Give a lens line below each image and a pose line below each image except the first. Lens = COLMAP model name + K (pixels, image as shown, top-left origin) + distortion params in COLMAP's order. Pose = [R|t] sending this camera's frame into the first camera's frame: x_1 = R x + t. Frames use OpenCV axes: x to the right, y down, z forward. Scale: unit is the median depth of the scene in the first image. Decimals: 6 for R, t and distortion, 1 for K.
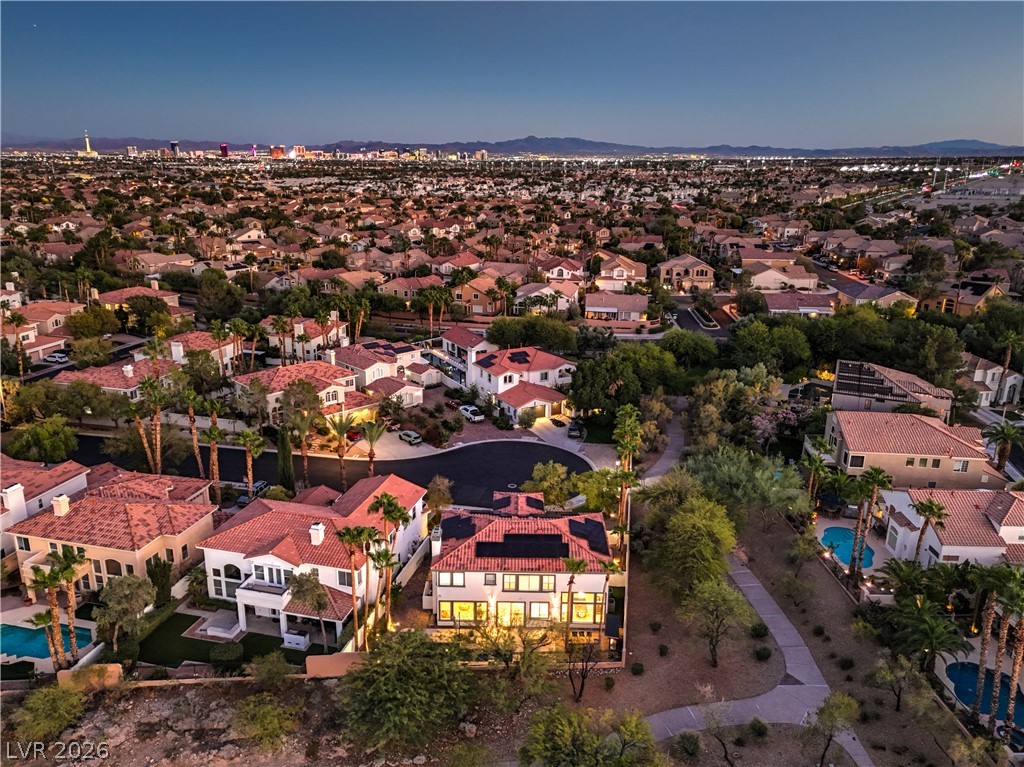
lens RADIAL K [[750.9, 0, 512.0], [0, 750.9, 383.5], [0, 0, 1]] dist [0.088765, -0.090500]
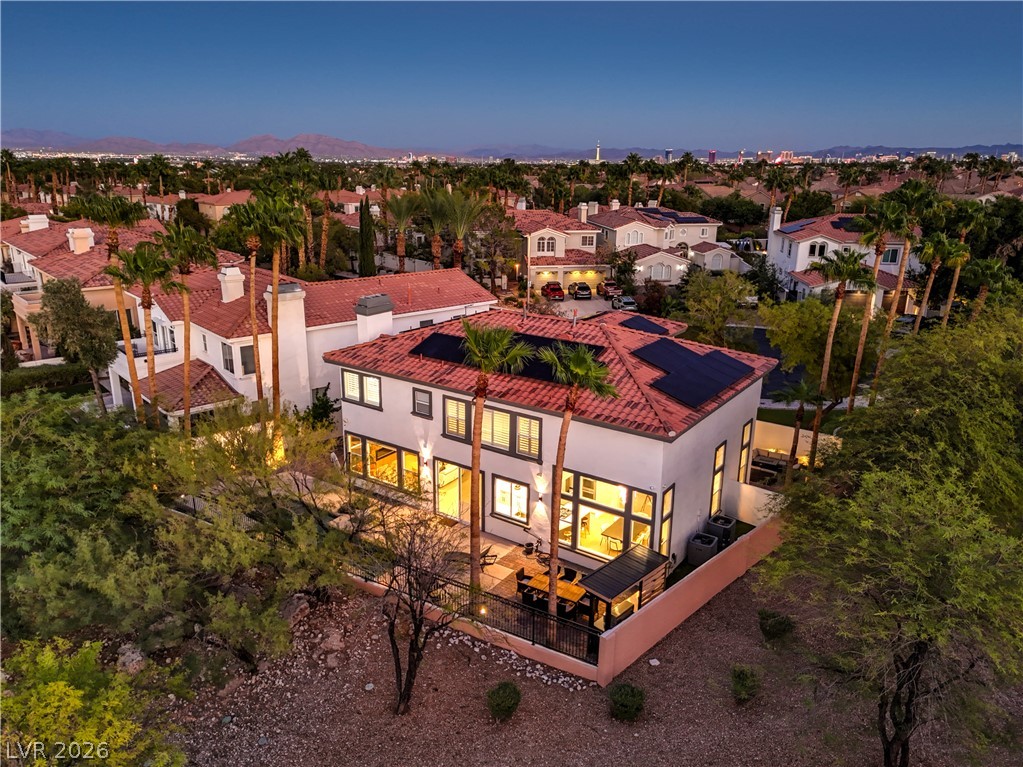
lens RADIAL K [[750.2, 0, 511.5], [0, 750.2, 383.5], [0, 0, 1]] dist [0.088765, -0.090500]
pose [[0.827777, 0.161819, -0.537216, 0.256622], [-0.165790, 0.985295, 0.041330, 0.216128], [0.536004, 0.054853, 0.842432, 0.632753]]
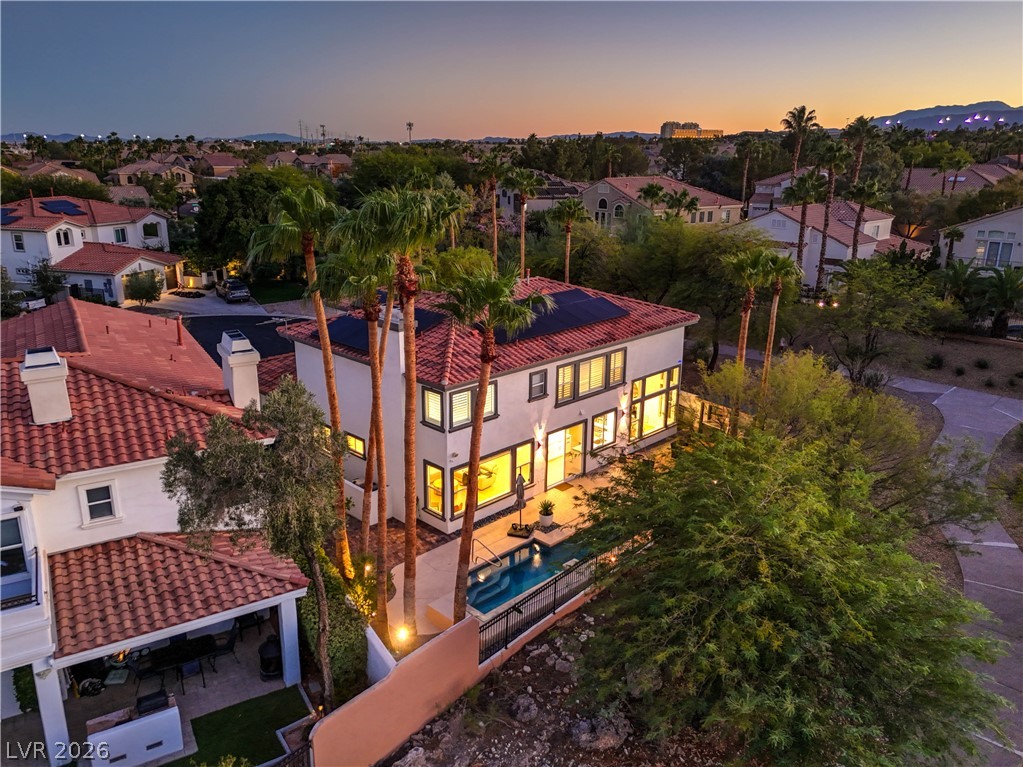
lens RADIAL K [[750.2, 0, 511.5], [0, 750.2, 383.5], [0, 0, 1]] dist [0.088765, -0.090500]
pose [[0.698434, -0.215749, 0.682380, -0.336582], [0.207950, 0.973519, 0.094957, 0.209734], [-0.684797, 0.075580, 0.724804, 0.678631]]
